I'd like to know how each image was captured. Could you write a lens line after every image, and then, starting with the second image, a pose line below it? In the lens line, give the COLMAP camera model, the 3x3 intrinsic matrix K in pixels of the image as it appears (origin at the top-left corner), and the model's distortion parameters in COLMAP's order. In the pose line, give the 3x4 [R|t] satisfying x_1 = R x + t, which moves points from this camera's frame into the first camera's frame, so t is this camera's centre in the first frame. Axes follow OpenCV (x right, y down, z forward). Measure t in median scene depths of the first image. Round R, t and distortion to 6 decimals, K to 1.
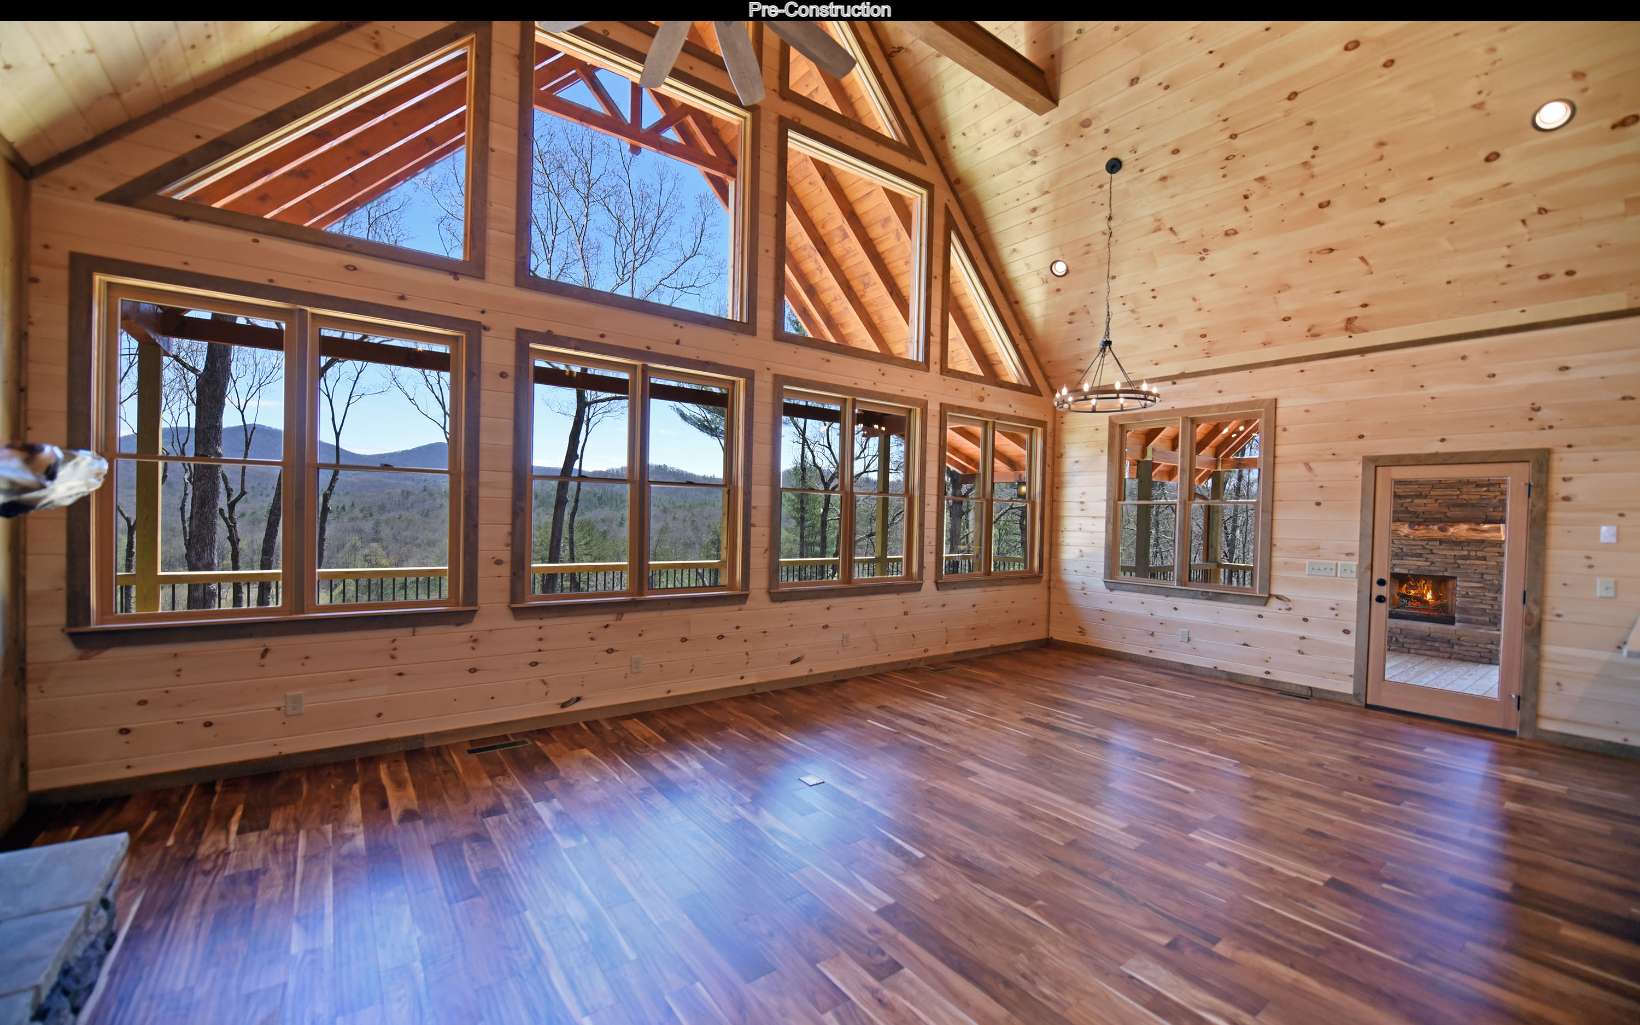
lens RADIAL K [[658.9, 0, 816.6], [0, 658.9, 524.9], [0, 0, 1]] dist [-0.010463, -0.004035]
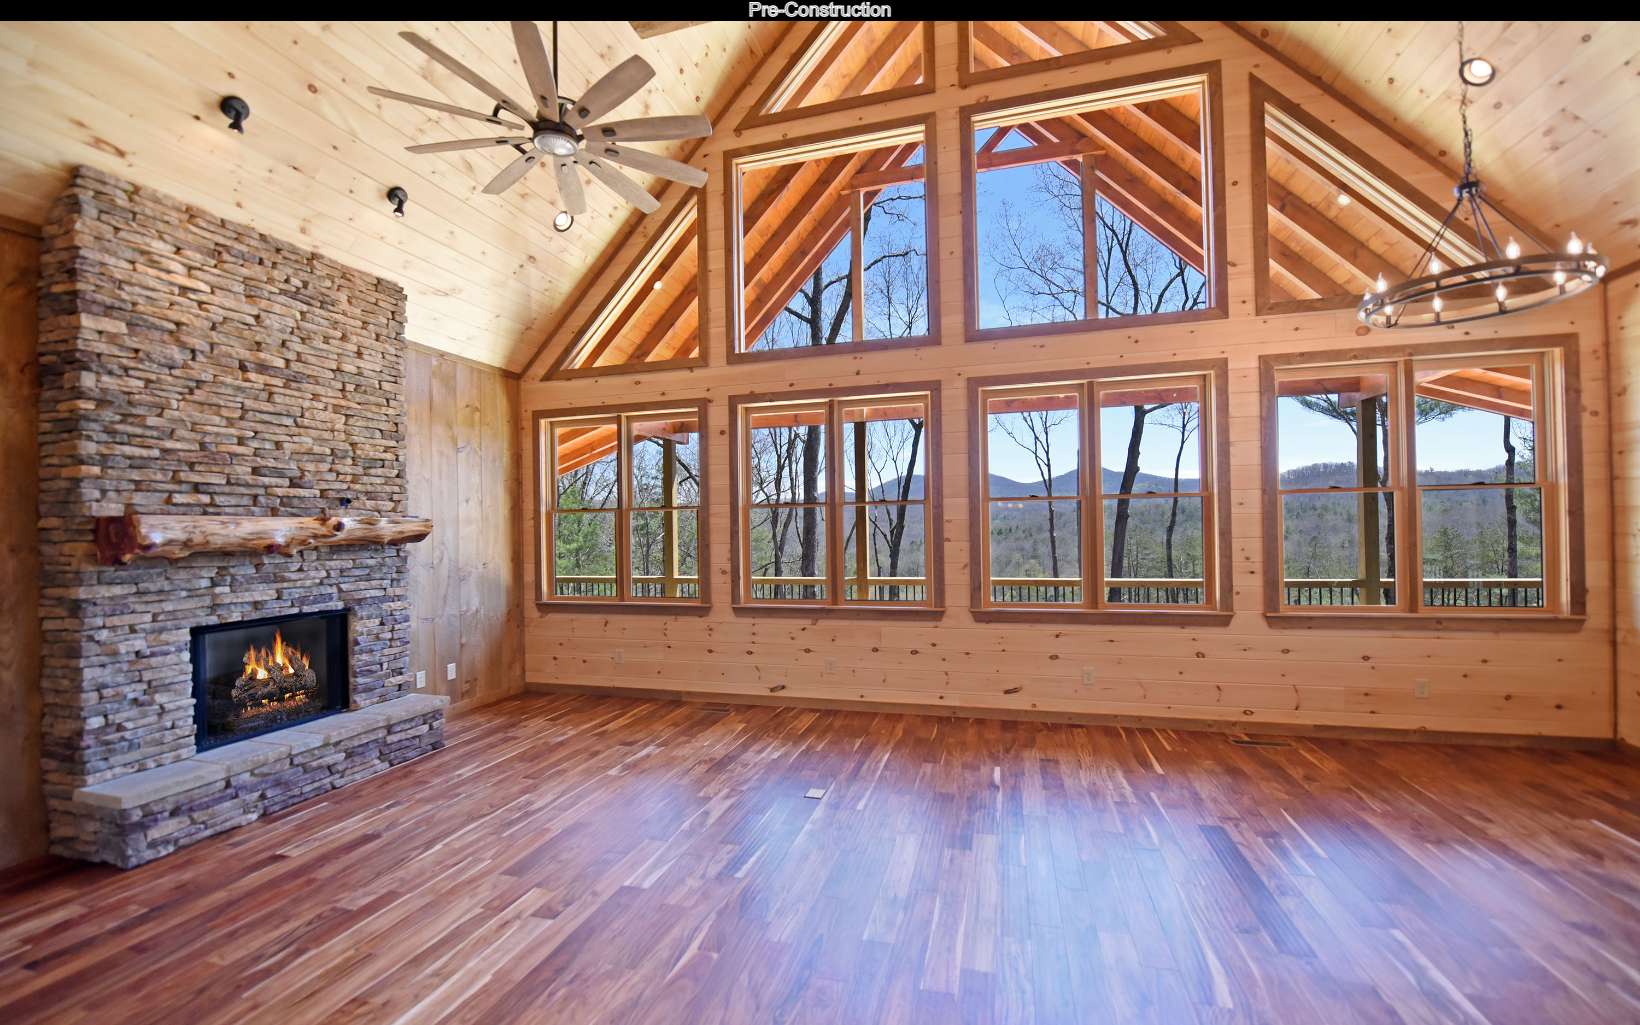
lens RADIAL K [[658.9, 0, 816.6], [0, 658.9, 524.9], [0, 0, 1]] dist [-0.010463, -0.004035]
pose [[0.607720, -0.039800, -0.793153, 0.537688], [0.019645, 0.999191, -0.035086, 0.008640], [0.793908, 0.005741, 0.608011, 0.257810]]
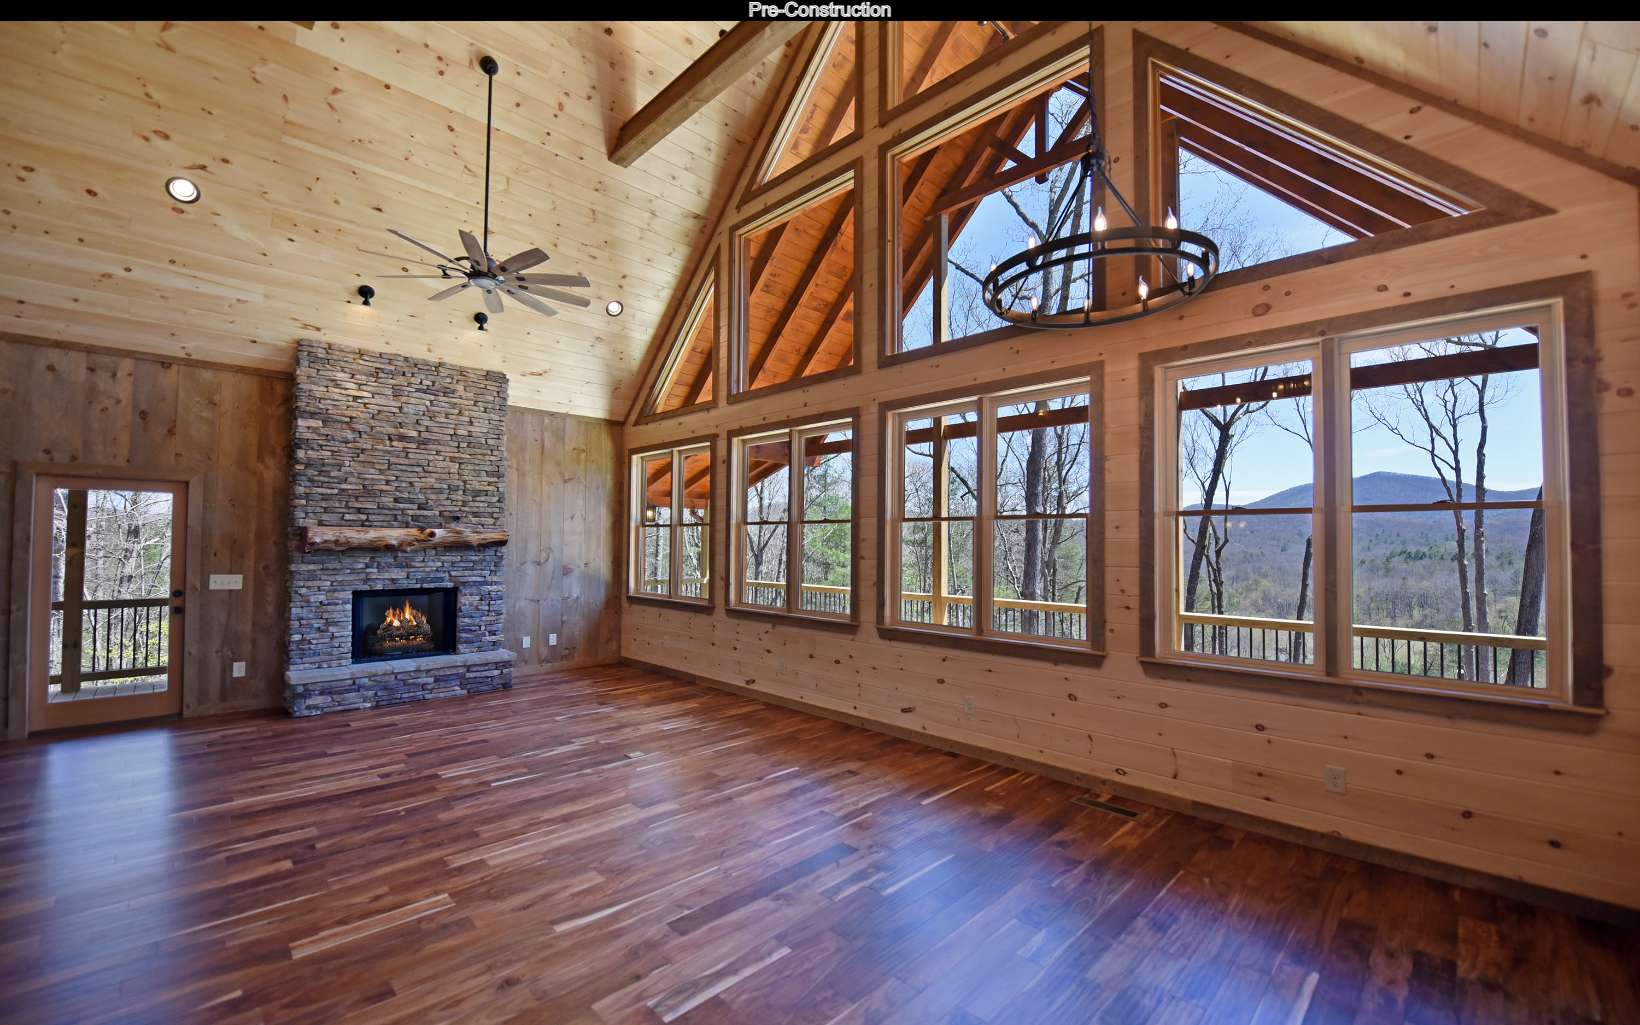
lens RADIAL K [[658.9, 0, 816.6], [0, 658.9, 524.9], [0, 0, 1]] dist [-0.010463, -0.004035]
pose [[0.144636, -0.051360, -0.988151, 0.872316], [-0.020927, 0.998270, -0.054949, 0.007101], [0.989264, 0.028627, 0.143311, 0.766547]]
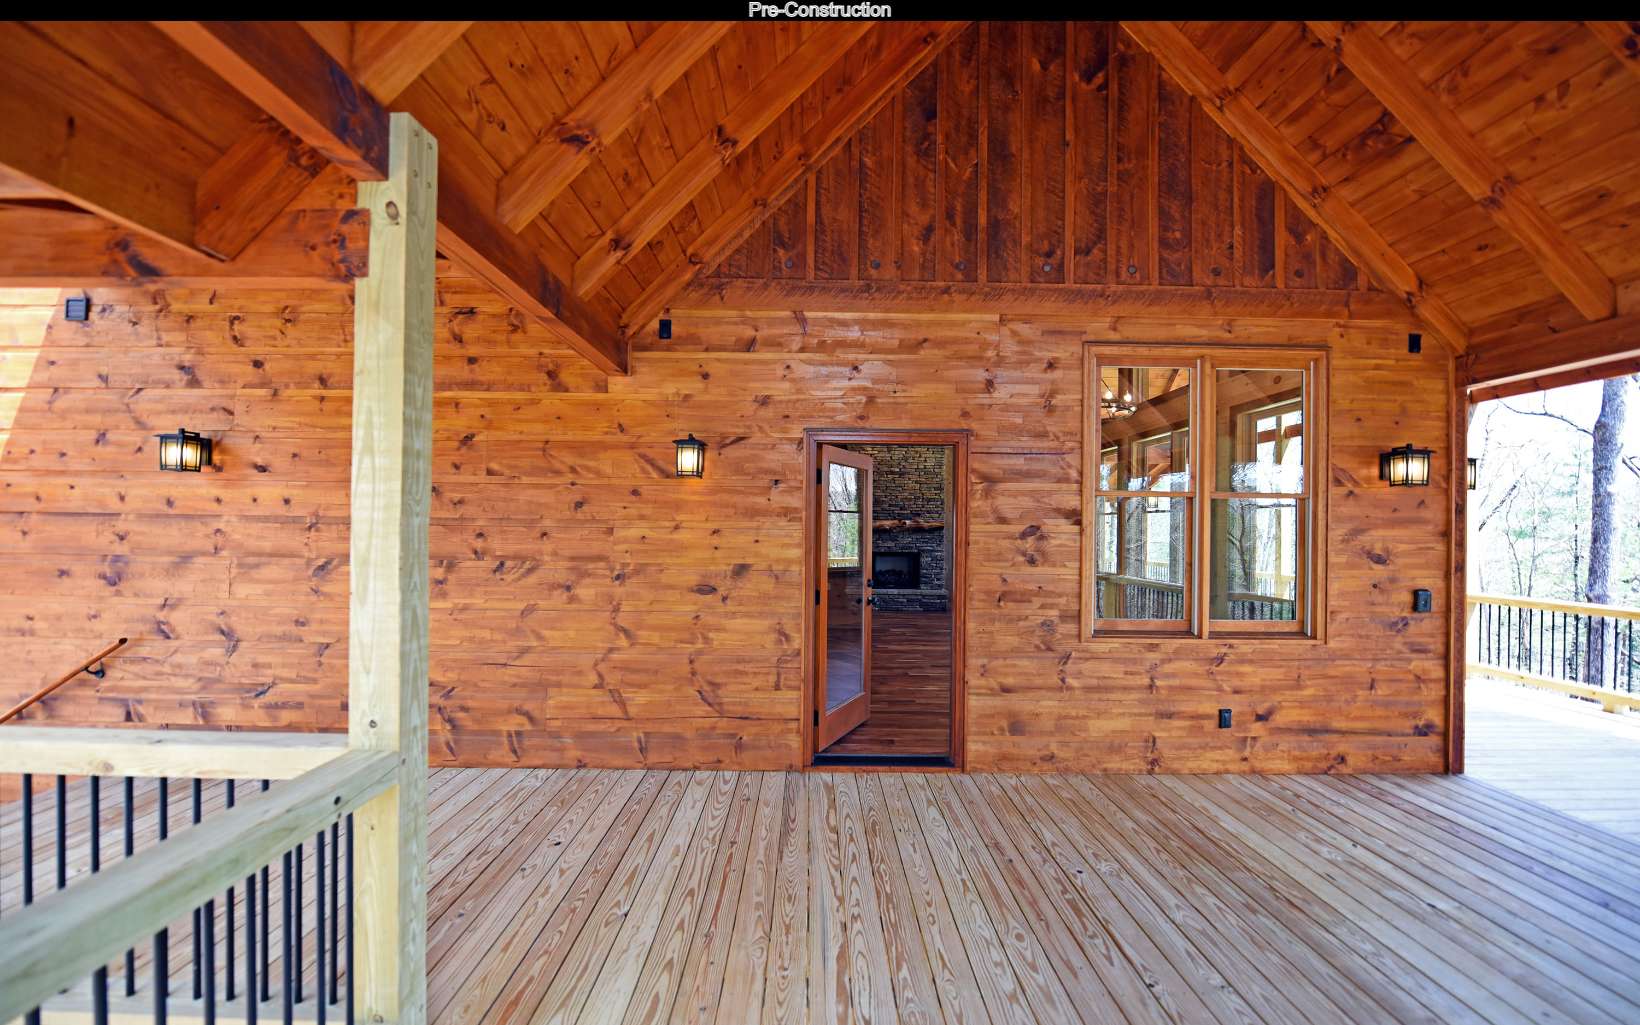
lens RADIAL K [[658.9, 0, 816.6], [0, 658.9, 524.9], [0, 0, 1]] dist [-0.010463, -0.004035]
pose [[-0.591512, -0.034312, -0.805566, 1.552389], [-0.038978, 0.999143, -0.013935, 0.021367], [0.805354, 0.023157, -0.592342, 1.310296]]
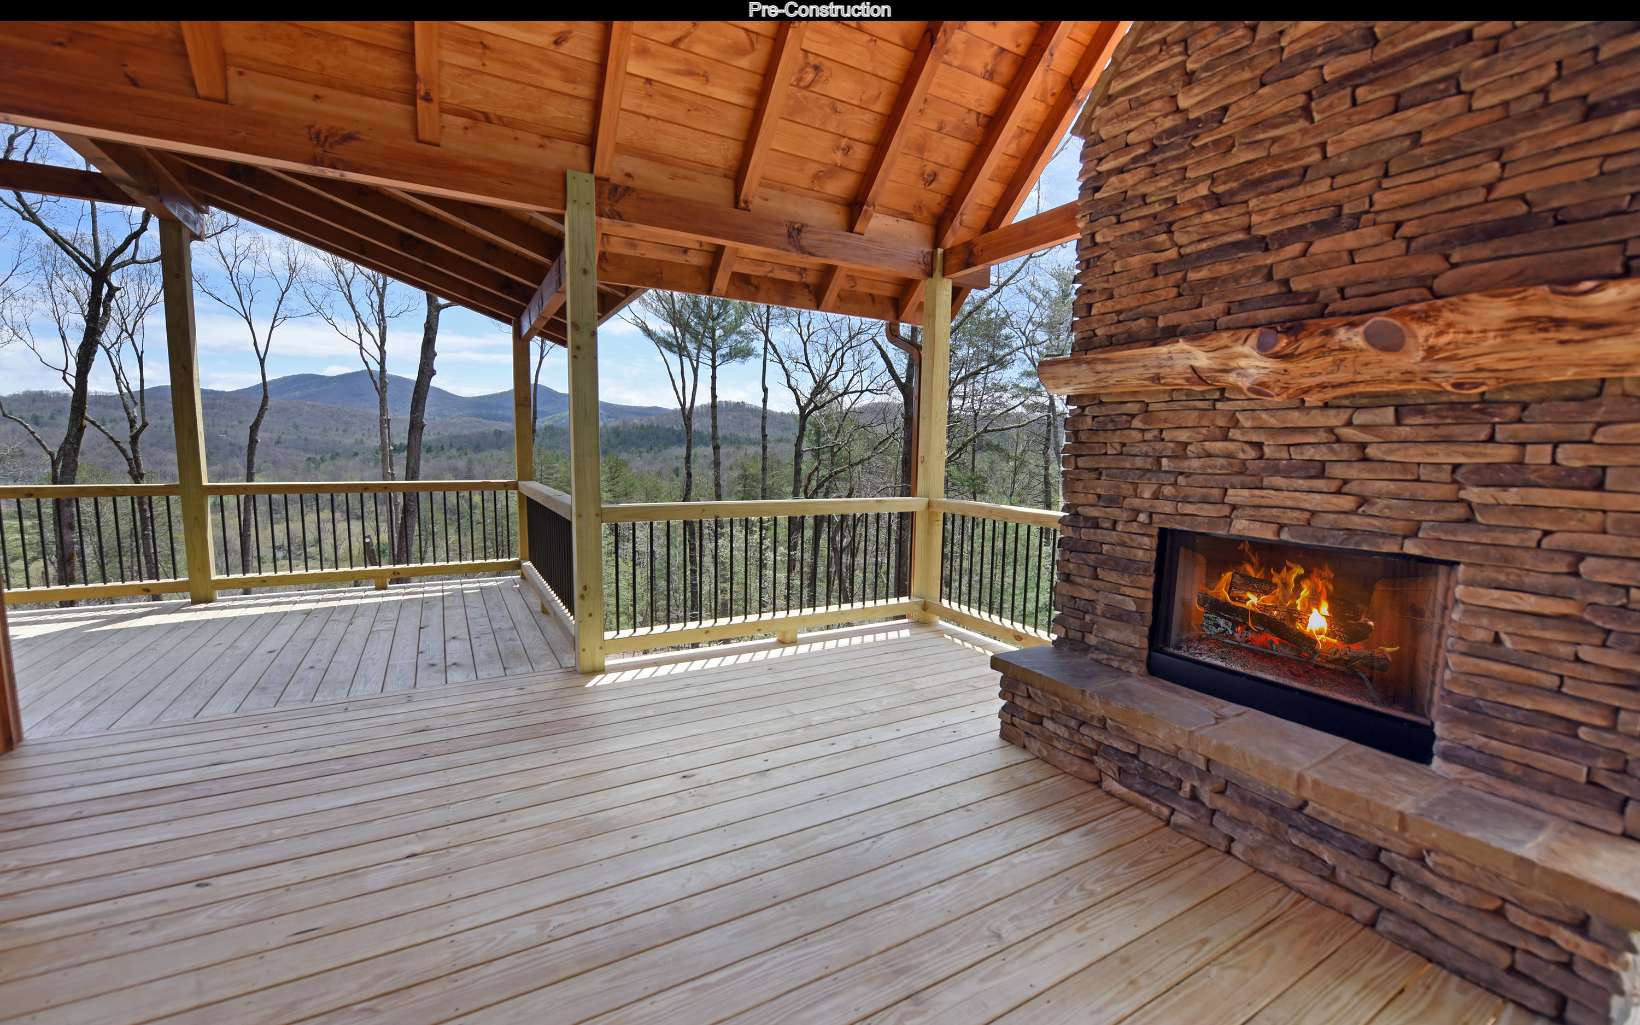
lens RADIAL K [[658.9, 0, 816.6], [0, 658.9, 524.9], [0, 0, 1]] dist [-0.010463, -0.004035]
pose [[0.992502, 0.007334, -0.122005, 1.147941], [0.004368, 0.995432, 0.095372, 0.064769], [0.122147, -0.095190, 0.987937, 1.088626]]
